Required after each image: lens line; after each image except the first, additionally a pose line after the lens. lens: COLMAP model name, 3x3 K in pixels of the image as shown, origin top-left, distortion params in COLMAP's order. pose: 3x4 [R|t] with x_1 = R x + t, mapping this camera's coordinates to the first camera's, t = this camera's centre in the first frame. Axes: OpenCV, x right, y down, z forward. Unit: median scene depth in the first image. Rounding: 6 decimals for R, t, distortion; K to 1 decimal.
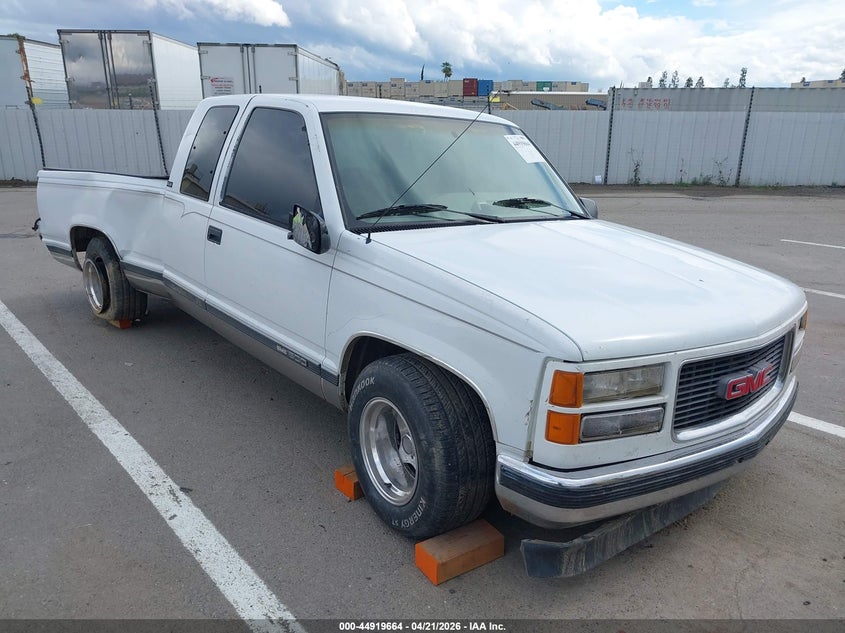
lens RADIAL K [[667.8, 0, 404.3], [0, 667.8, 346.6], [0, 0, 1]] dist [-0.002546, 0.010856]
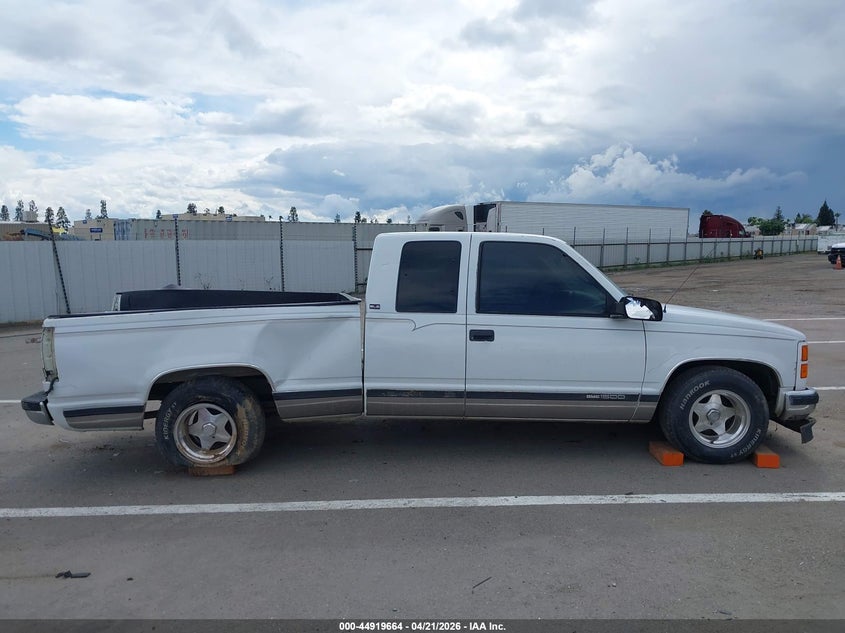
lens RADIAL K [[696.2, 0, 422.5], [0, 696.2, 316.5], [0, 0, 1]] dist [-0.002544, -0.007823]
pose [[0.631202, -0.094798, 0.769804, -1.199385], [0.266383, 0.958627, -0.100370, -0.084291], [-0.728440, 0.268417, 0.630340, 0.189366]]
